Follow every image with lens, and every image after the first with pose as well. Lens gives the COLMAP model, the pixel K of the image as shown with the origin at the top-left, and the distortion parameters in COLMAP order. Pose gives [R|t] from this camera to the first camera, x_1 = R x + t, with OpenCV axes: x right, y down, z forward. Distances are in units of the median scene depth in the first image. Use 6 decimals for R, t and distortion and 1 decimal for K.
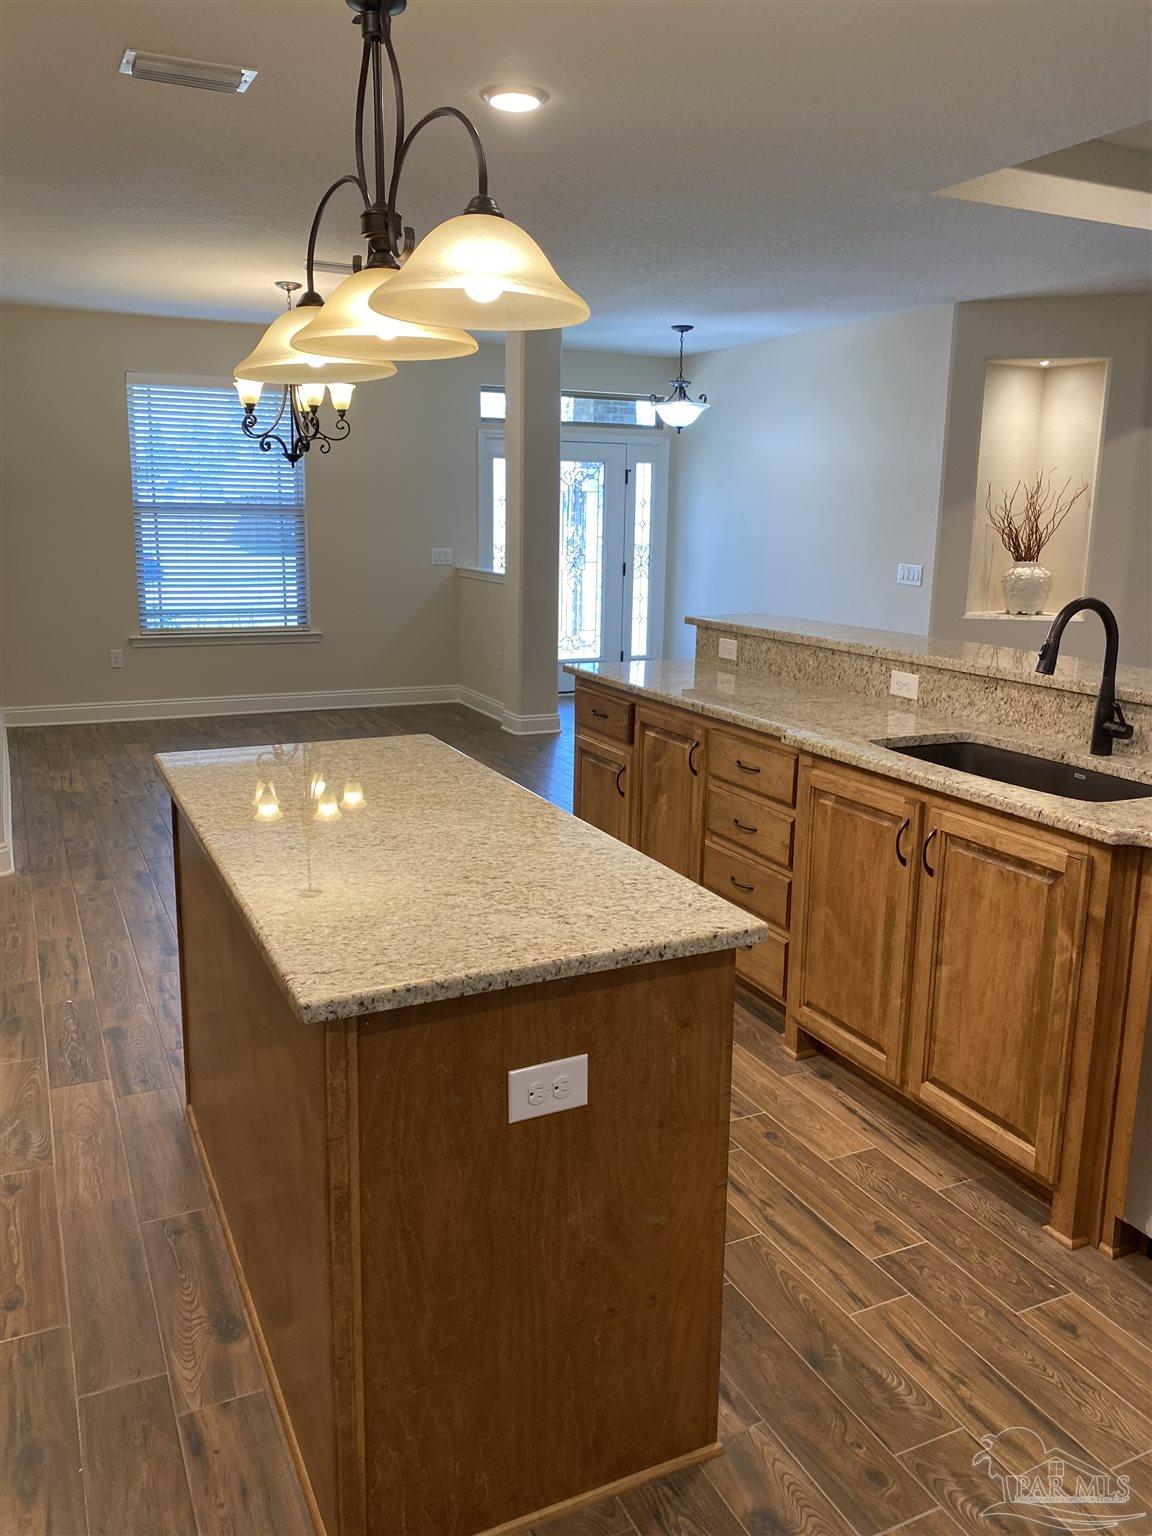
lens RADIAL K [[1187.8, 0, 576.0], [0, 1187.8, 768.0], [0, 0, 1]] dist [0.055230, -0.001787]
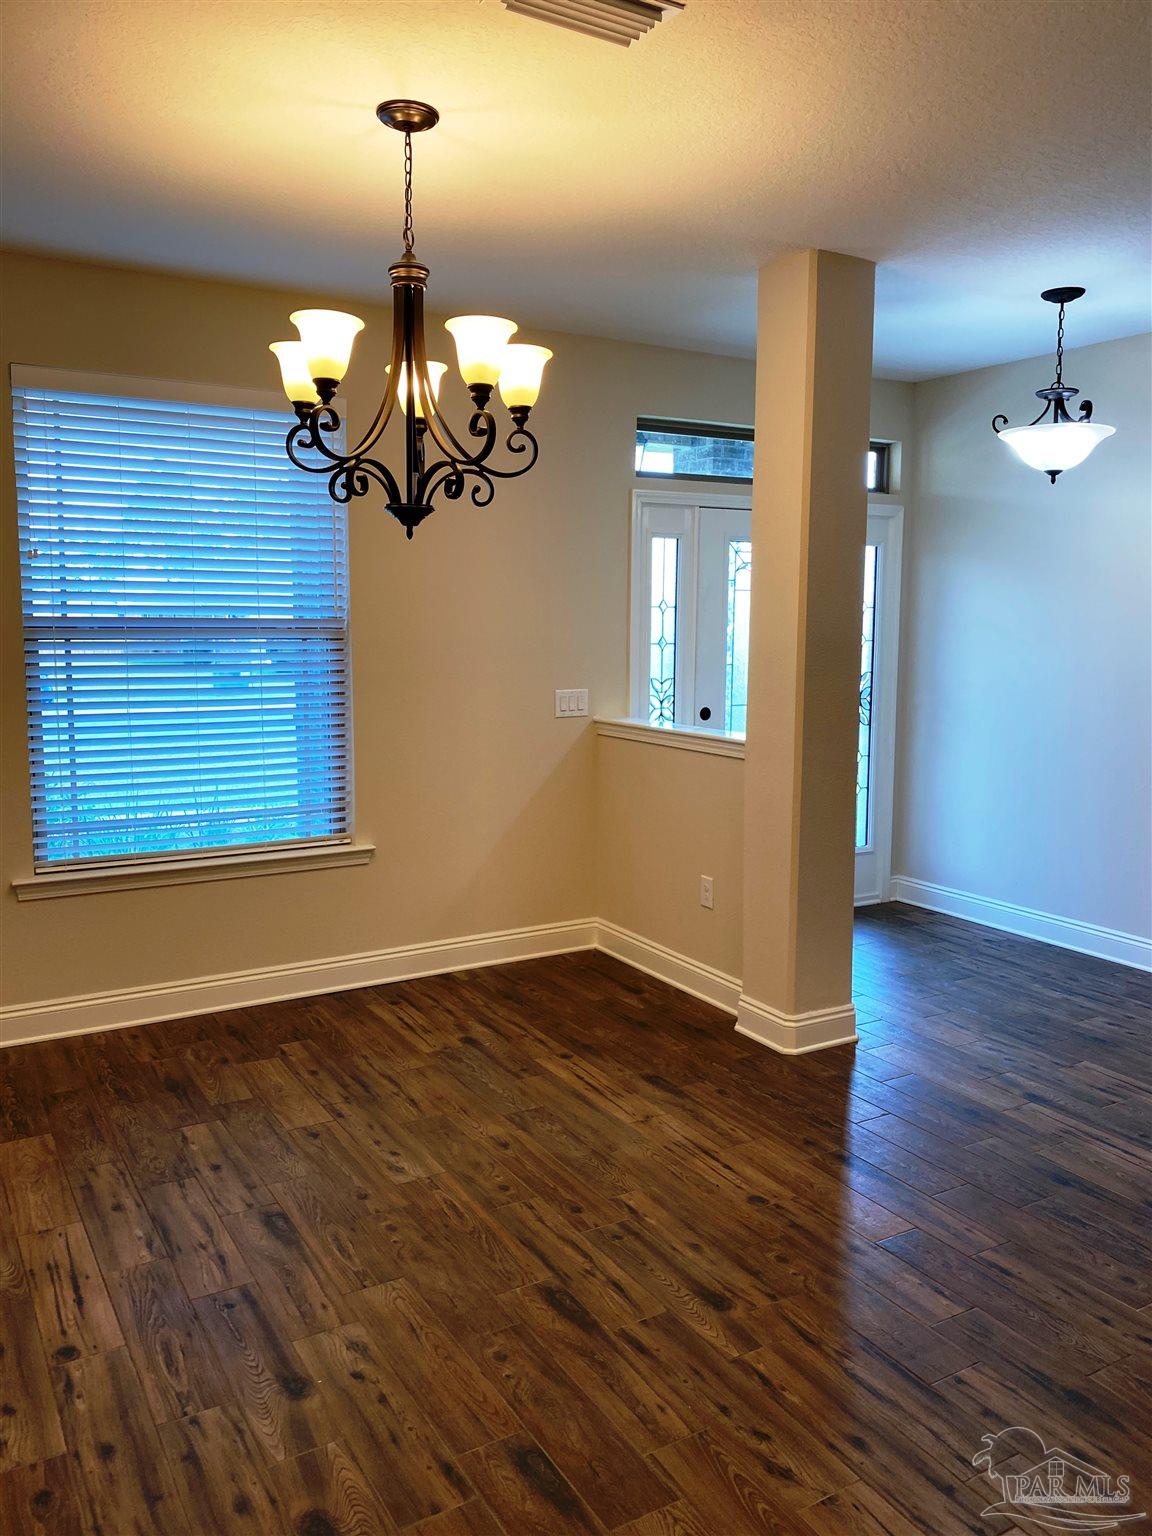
lens RADIAL K [[1154.3, 0, 576.0], [0, 1154.3, 768.0], [0, 0, 1]] dist [0.179674, -0.297074]
pose [[0.995969, -0.021431, 0.087095, -0.181682], [0.028733, 0.996096, -0.083474, -0.110418], [-0.084966, 0.085640, 0.992697, 0.490963]]
